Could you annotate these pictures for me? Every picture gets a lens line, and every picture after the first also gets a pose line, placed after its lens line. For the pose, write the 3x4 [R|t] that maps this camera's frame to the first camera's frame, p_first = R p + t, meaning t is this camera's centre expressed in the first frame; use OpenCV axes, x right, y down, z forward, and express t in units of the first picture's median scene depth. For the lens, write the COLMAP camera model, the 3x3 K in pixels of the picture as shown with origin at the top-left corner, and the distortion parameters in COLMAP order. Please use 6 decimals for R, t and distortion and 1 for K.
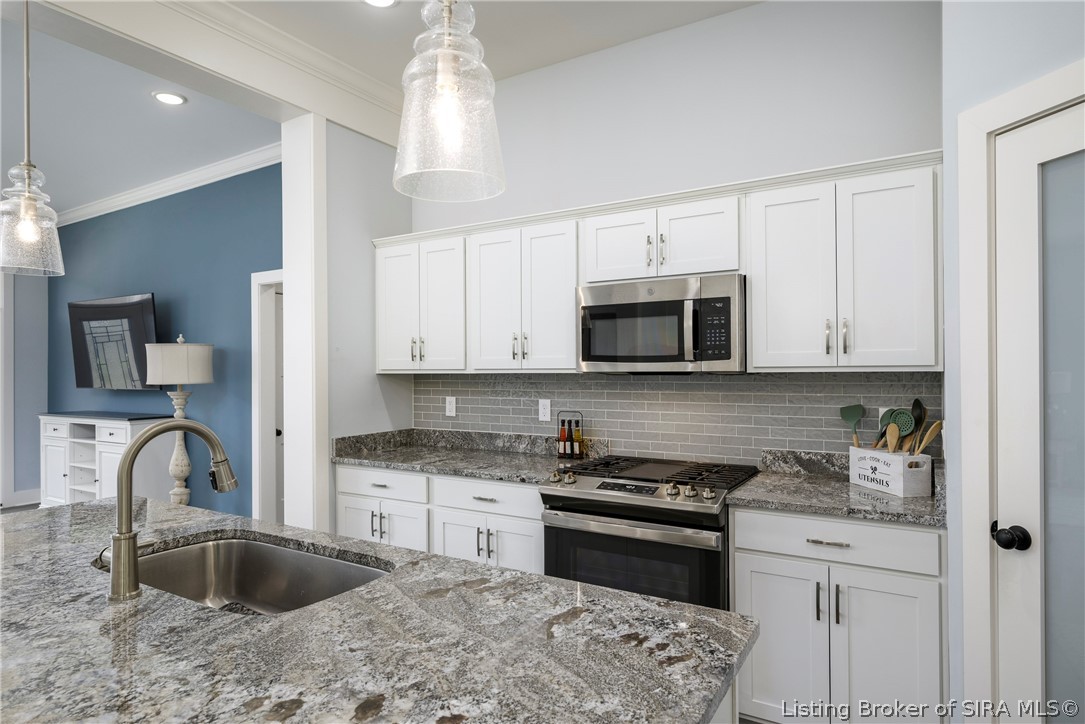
lens RADIAL K [[612.6, 0, 554.1], [0, 612.6, 368.4], [0, 0, 1]] dist [-0.000794, 0.000201]
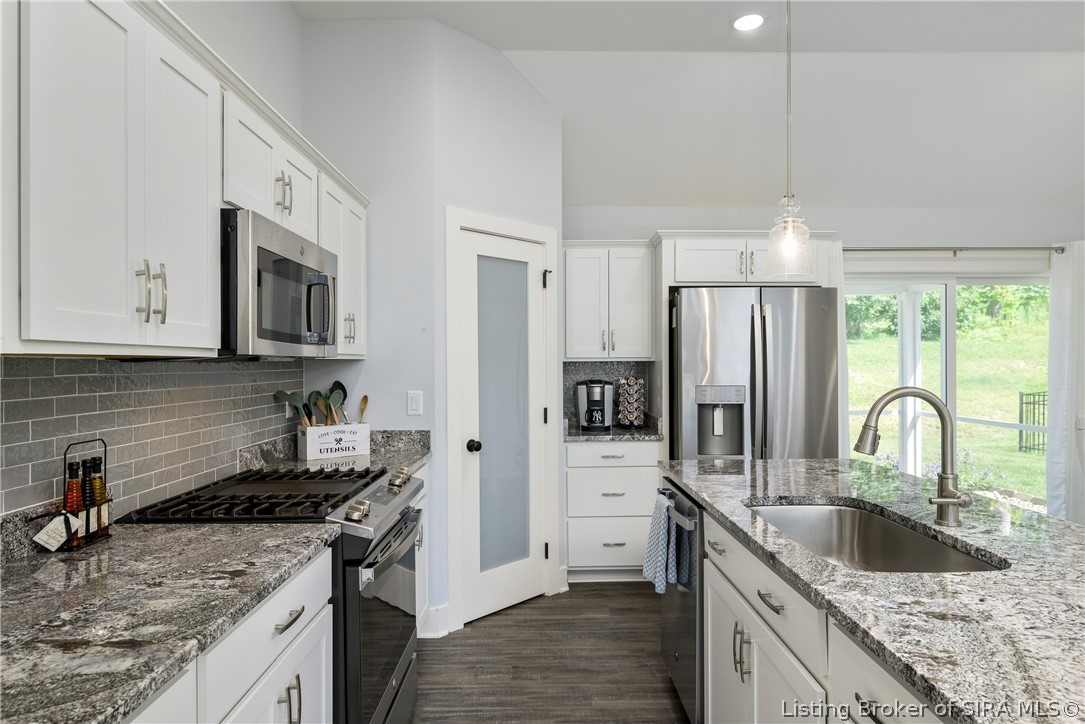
lens RADIAL K [[641.5, 0, 542.5], [0, 641.5, 362.0], [0, 0, 1]] dist [0.000873, 0.001044]
pose [[-0.520070, 0.010850, 0.854055, -0.641250], [0.005548, 0.999941, -0.009325, 0.020113], [-0.854106, -0.000111, -0.520099, 1.097952]]
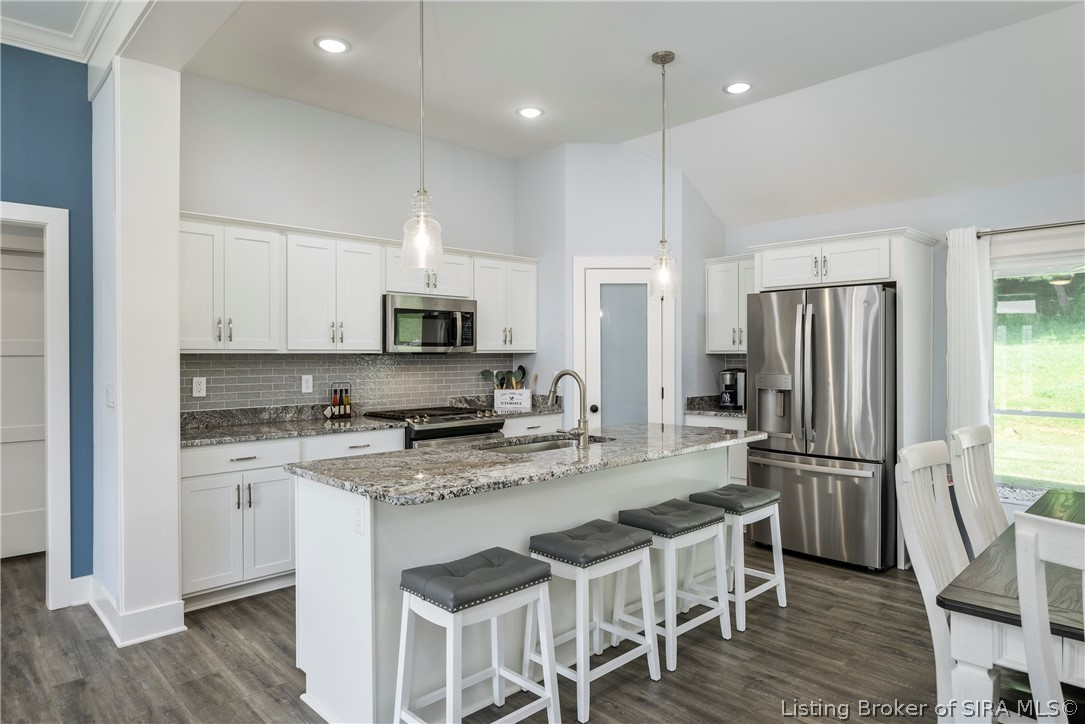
lens RADIAL K [[647.9, 0, 544.2], [0, 647.9, 359.5], [0, 0, 1]] dist [-0.000370, -0.000635]
pose [[0.264571, -0.000440, 0.964366, -1.383147], [-0.000495, 1.000000, 0.000592, 0.021619], [-0.964366, -0.000634, 0.264571, 0.237056]]
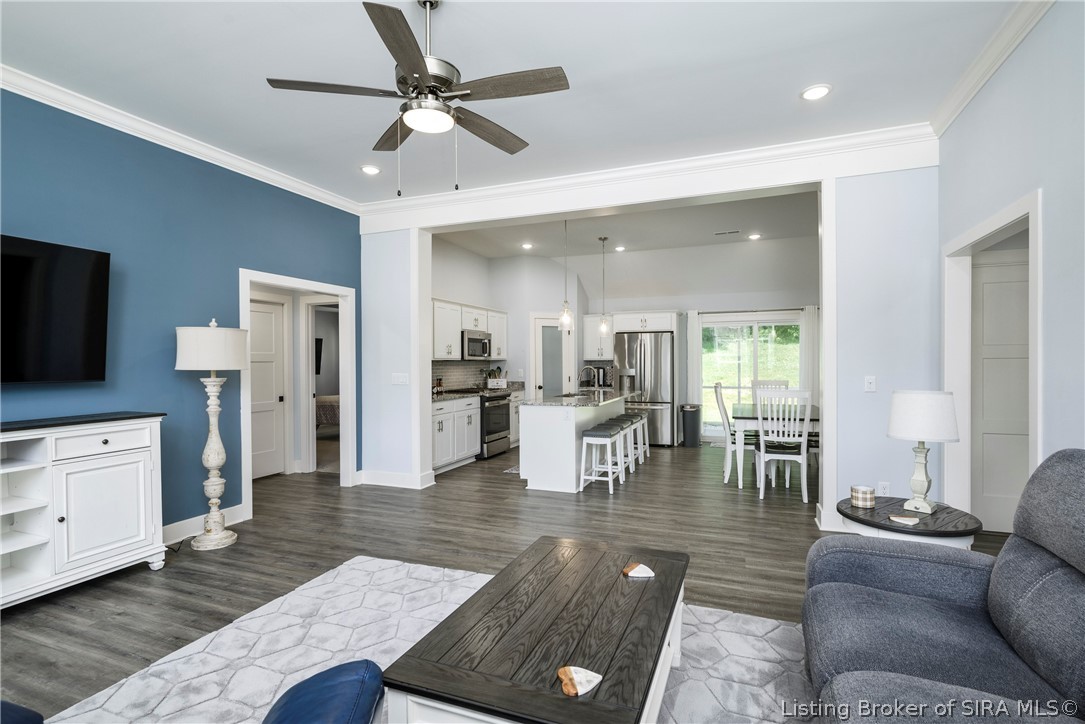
lens RADIAL K [[523.0, 0, 542.4], [0, 523.0, 365.8], [0, 0, 1]] dist [0.000050, -0.000445]
pose [[-0.160037, -0.000985, 0.987111, -2.557565], [0.004788, 0.999987, 0.001774, 0.033329], [-0.987099, 0.005010, -0.160030, 1.058637]]
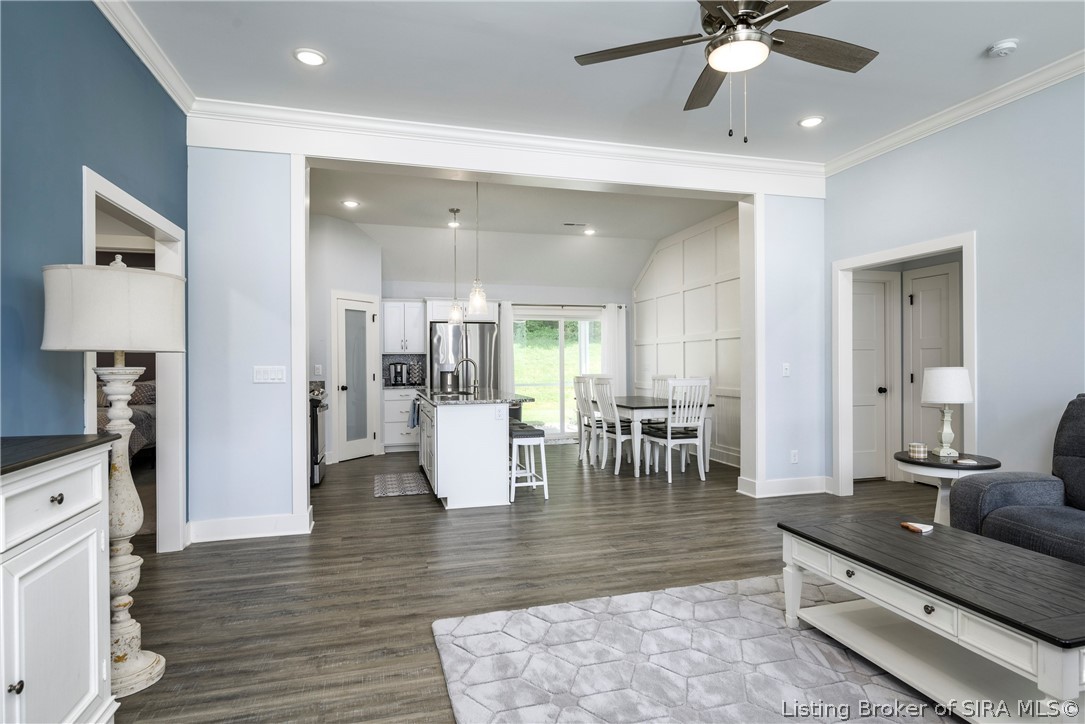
lens RADIAL K [[593.6, 0, 548.4], [0, 593.6, 363.5], [0, 0, 1]] dist [0.001446, 0.000021]
pose [[-0.731447, 0.007397, 0.681858, -2.049900], [0.008327, 0.999963, -0.001915, 0.065687], [-0.681847, 0.004277, -0.731482, 1.906938]]
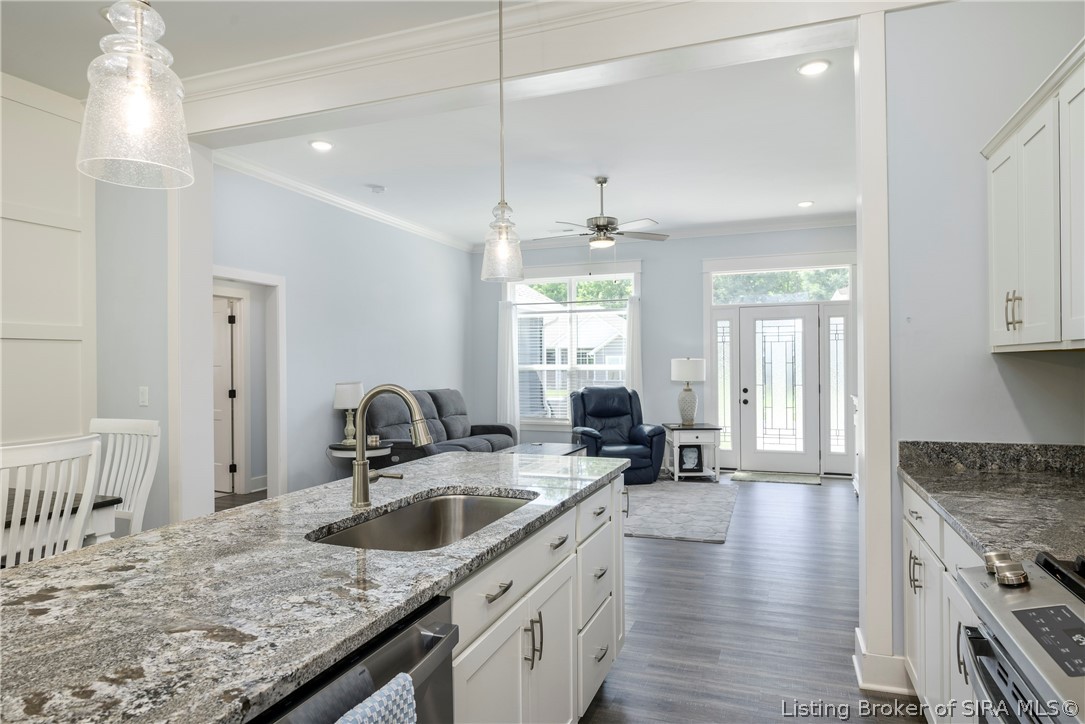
lens RADIAL K [[647.9, 0, 544.2], [0, 647.9, 359.5], [0, 0, 1]] dist [-0.000370, -0.000635]
pose [[0.180966, -0.002525, -0.983486, 0.394094], [0.007214, 0.999973, -0.001239, 0.016730], [0.983463, -0.006870, 0.180979, 0.523143]]
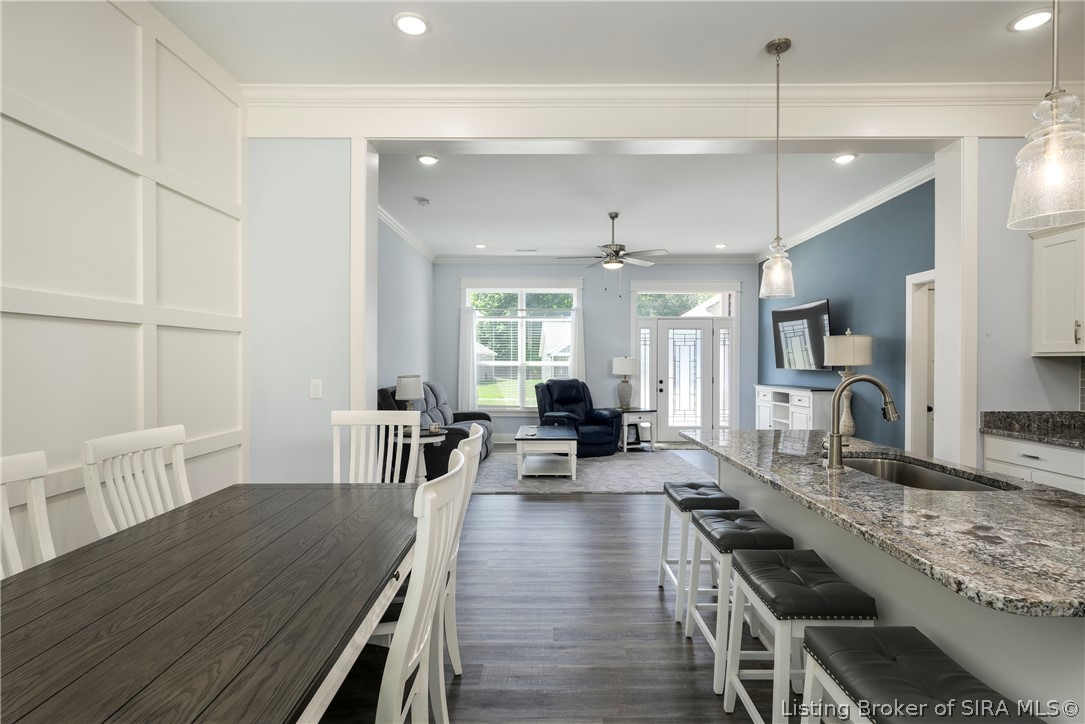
lens RADIAL K [[539.0, 0, 548.0], [0, 539.0, 362.9], [0, 0, 1]] dist [0.000542, 0.000095]
pose [[0.505489, 0.009911, -0.862776, 0.125158], [-0.003491, 0.999949, 0.009441, 0.018211], [0.862826, -0.001760, 0.505498, -0.270083]]
